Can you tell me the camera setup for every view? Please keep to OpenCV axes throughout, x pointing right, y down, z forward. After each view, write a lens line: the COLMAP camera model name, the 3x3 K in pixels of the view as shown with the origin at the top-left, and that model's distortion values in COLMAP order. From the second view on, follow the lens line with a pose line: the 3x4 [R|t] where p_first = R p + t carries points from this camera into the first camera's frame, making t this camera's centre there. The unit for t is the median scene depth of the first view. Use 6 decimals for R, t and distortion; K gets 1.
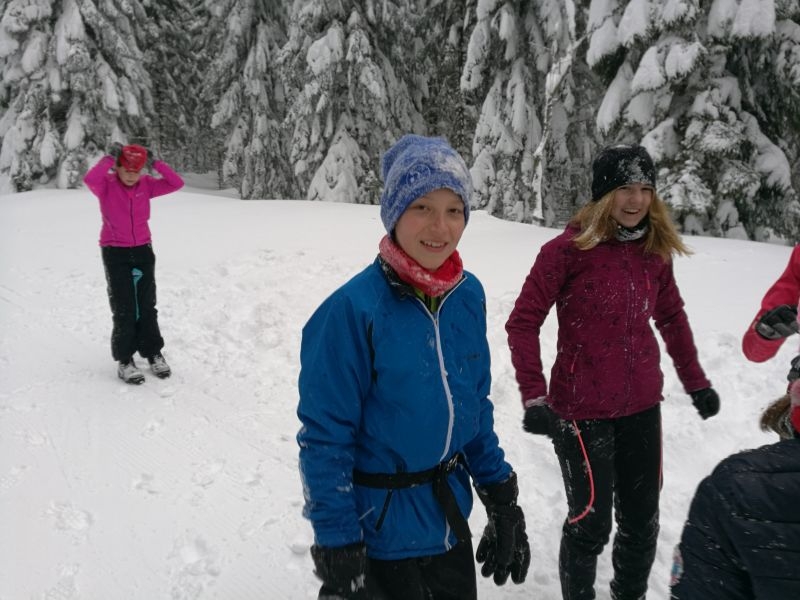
lens RADIAL K [[619.4, 0, 396.8], [0, 619.4, 302.3], [0, 0, 1]] dist [0.003015, 0.013808]
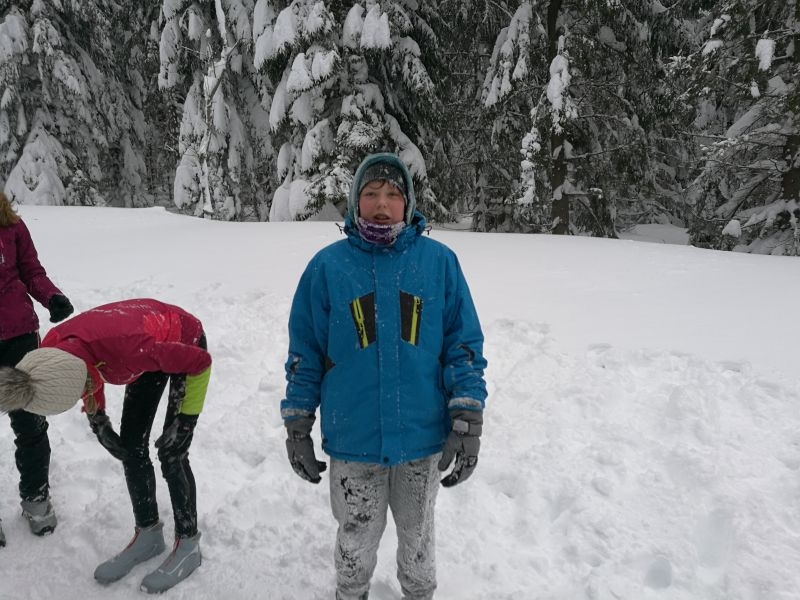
lens RADIAL K [[615.1, 0, 397.4], [0, 615.1, 304.3], [0, 0, 1]] dist [-0.004399, 0.037601]
pose [[0.937473, -0.096313, 0.334467, 0.080742], [0.093243, 0.995323, 0.025264, 0.013189], [-0.335336, 0.007502, 0.942069, -0.052507]]
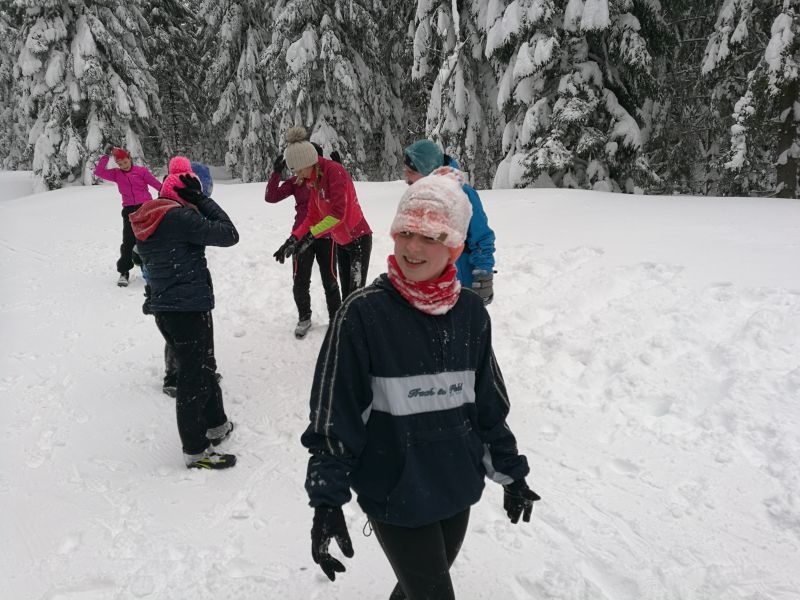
lens RADIAL K [[623.7, 0, 400.0], [0, 623.7, 300.0], [0, 0, 1]] dist [0.000624, 0.046908]
pose [[0.997332, -0.049587, -0.053576, 0.102200], [0.050779, 0.998487, 0.021106, 0.037841], [0.052449, -0.023770, 0.998341, -0.151557]]
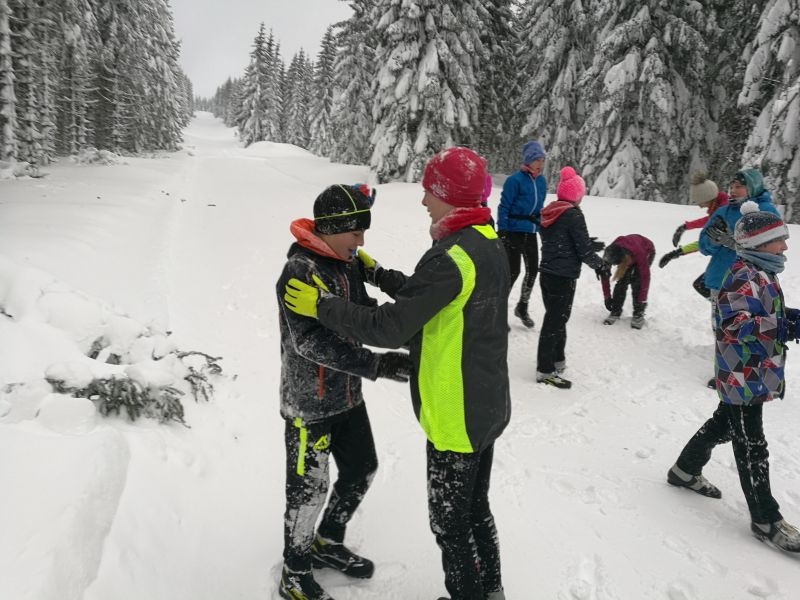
lens RADIAL K [[627.7, 0, 401.5], [0, 627.7, 305.4], [0, 0, 1]] dist [0.006942, 0.050217]
pose [[0.890990, 0.120462, -0.437751, 0.089510], [-0.121882, 0.992230, 0.024970, 0.056239], [0.437358, 0.031107, 0.898749, -0.251227]]
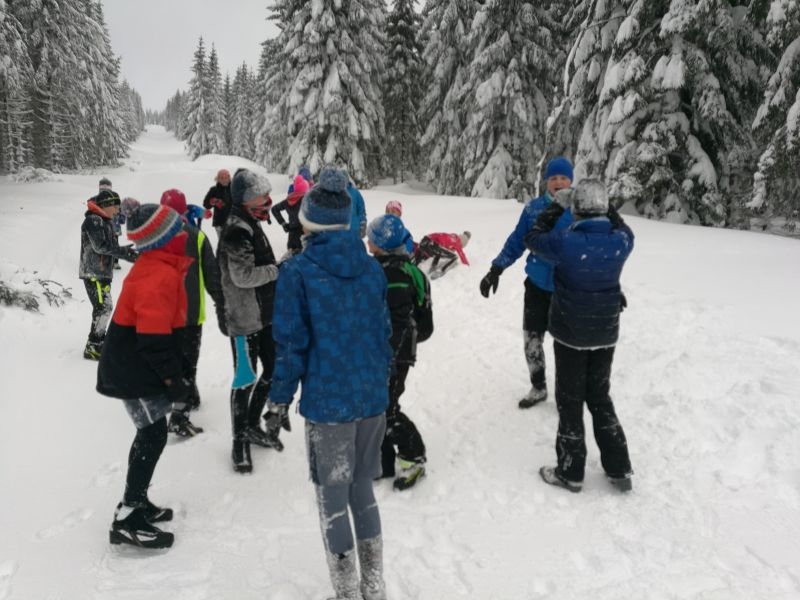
lens RADIAL K [[636.7, 0, 398.2], [0, 636.7, 319.7], [0, 0, 1]] dist [0.017302, 0.056223]
pose [[0.911870, 0.084900, -0.401604, 0.305020], [-0.080269, 0.996369, 0.028378, 0.081227], [0.402555, 0.006359, 0.915374, -0.374993]]
